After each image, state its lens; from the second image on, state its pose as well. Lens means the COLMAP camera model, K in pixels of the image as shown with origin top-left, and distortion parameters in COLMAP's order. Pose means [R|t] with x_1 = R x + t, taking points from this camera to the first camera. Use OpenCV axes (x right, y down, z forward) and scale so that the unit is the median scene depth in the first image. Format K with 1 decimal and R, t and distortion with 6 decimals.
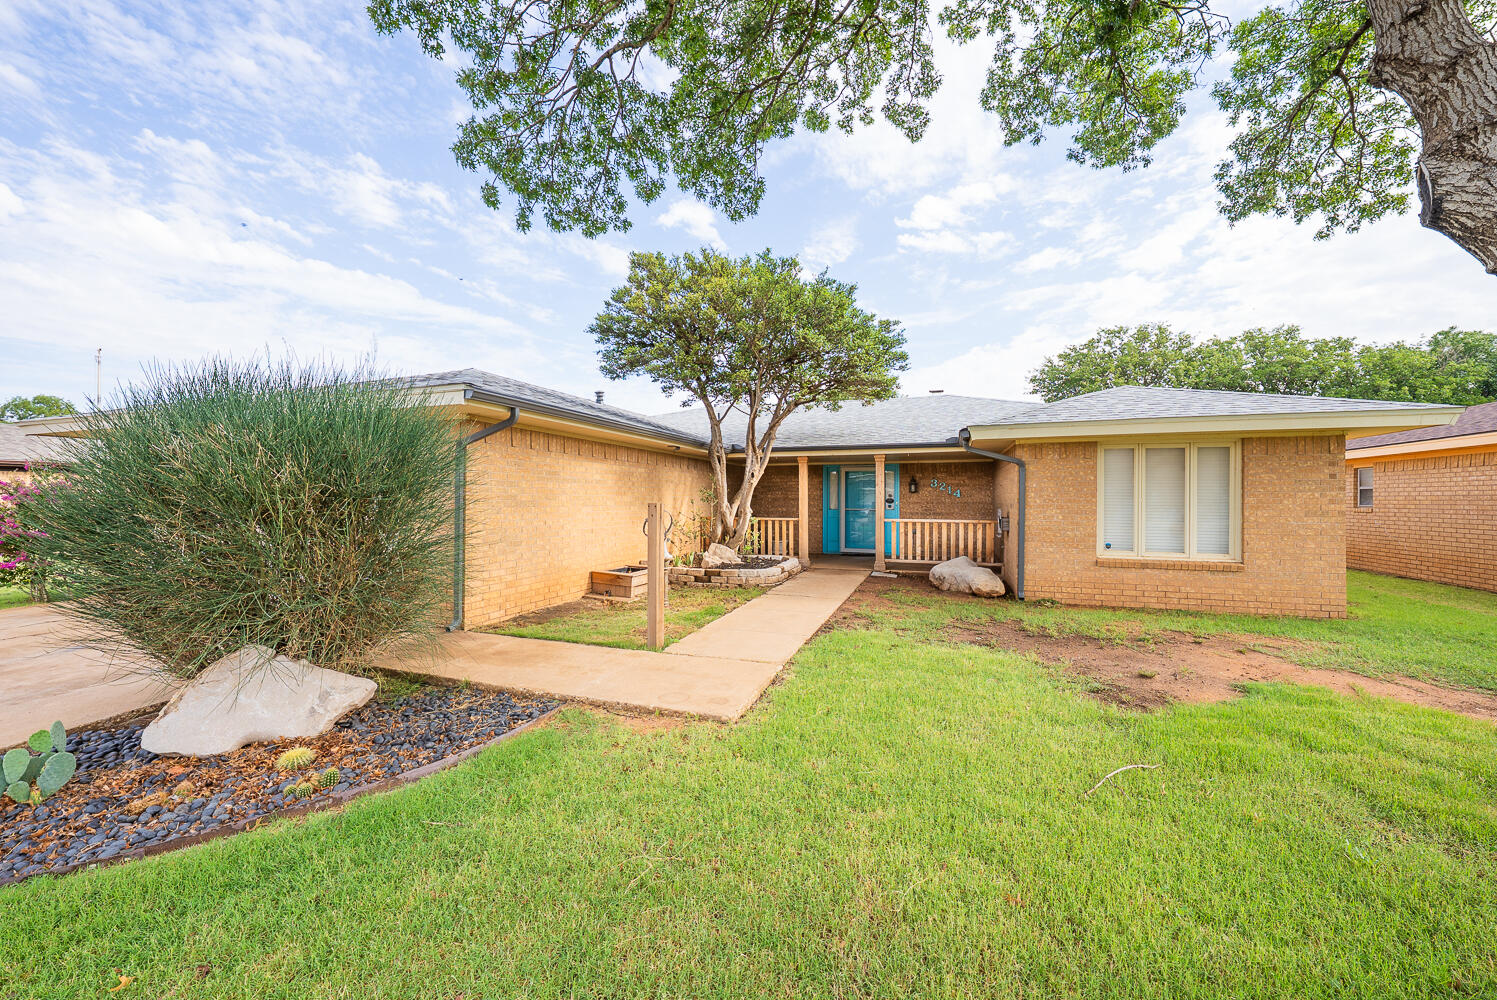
lens RADIAL K [[563.2, 0, 747.0], [0, 563.2, 503.6], [0, 0, 1]] dist [-0.003860, -0.001038]
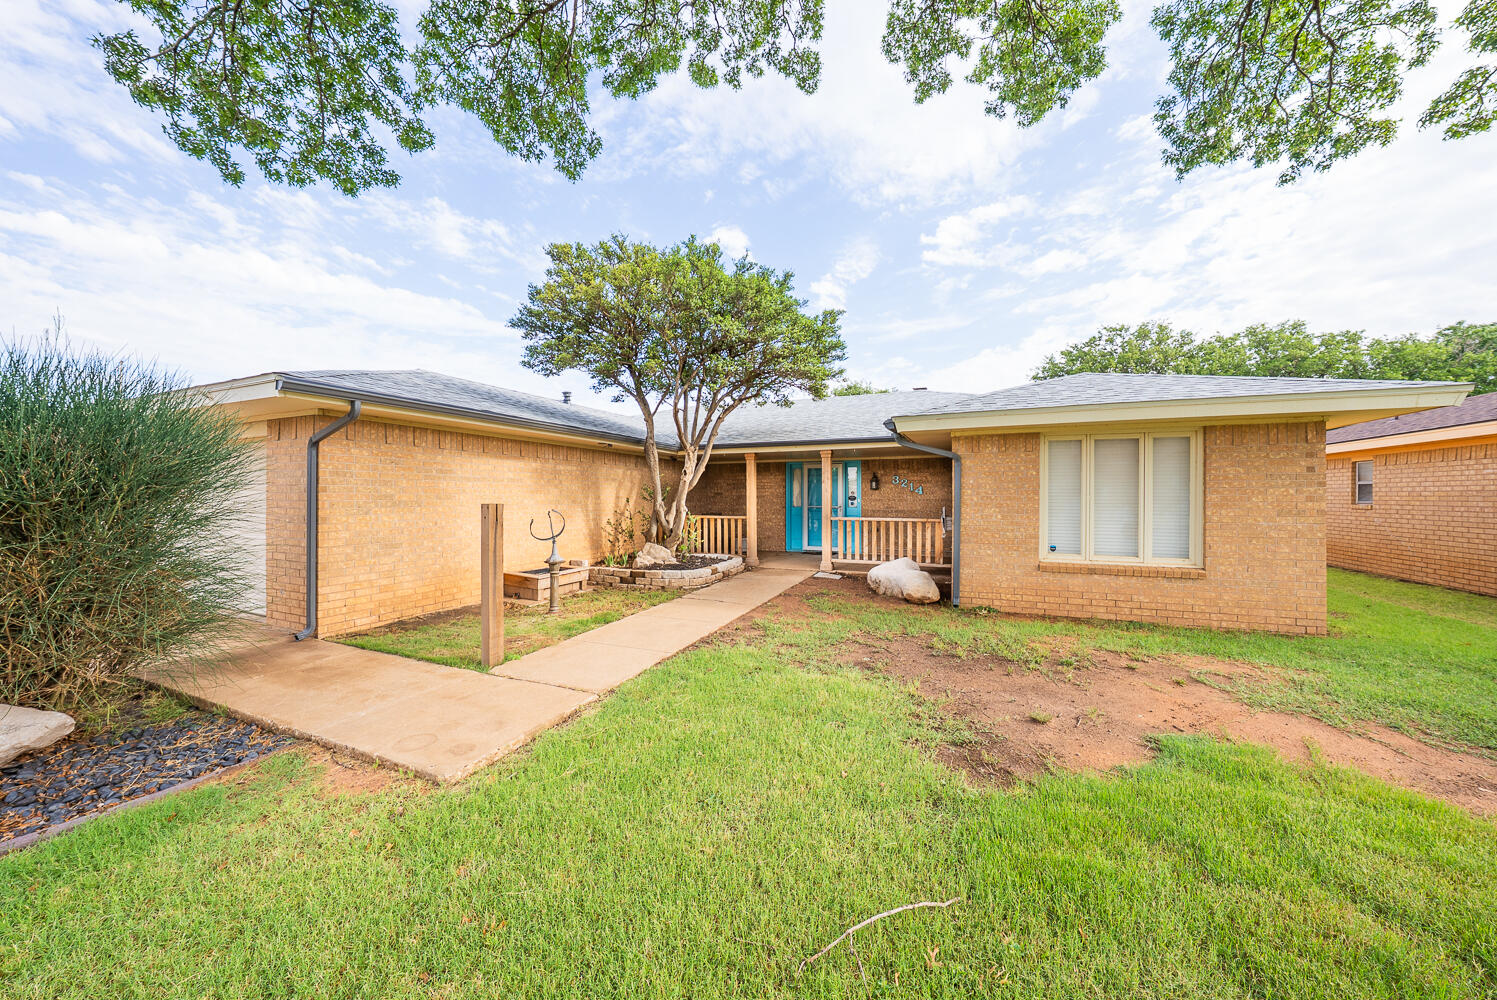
lens RADIAL K [[517.5, 0, 740.2], [0, 517.5, 501.5], [0, 0, 1]] dist [-0.019173, 0.002243]
pose [[0.997627, -0.002814, -0.068797, 0.205015], [0.003026, 0.999991, 0.002969, -0.003999], [0.068788, -0.003170, 0.997626, 0.148880]]
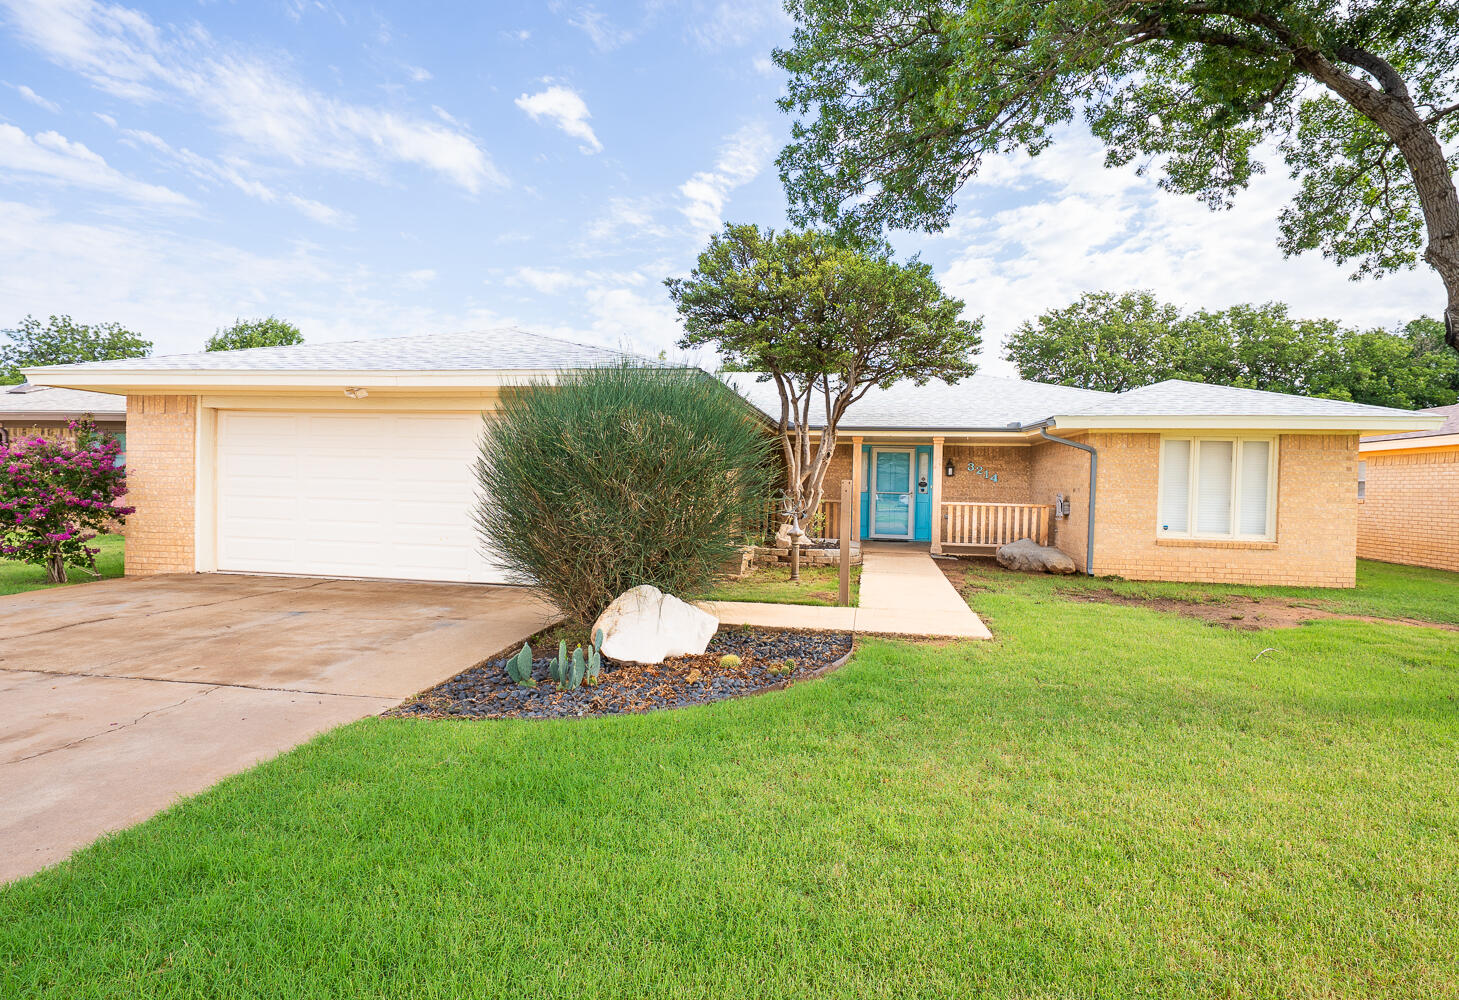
lens RADIAL K [[734.9, 0, 730.6], [0, 734.9, 503.2], [0, 0, 1]] dist [0.004450, -0.005667]
pose [[0.988643, 0.013495, 0.149675, -0.435497], [-0.016737, 0.999651, 0.020422, 0.012019], [-0.149347, -0.022695, 0.988524, -0.313294]]
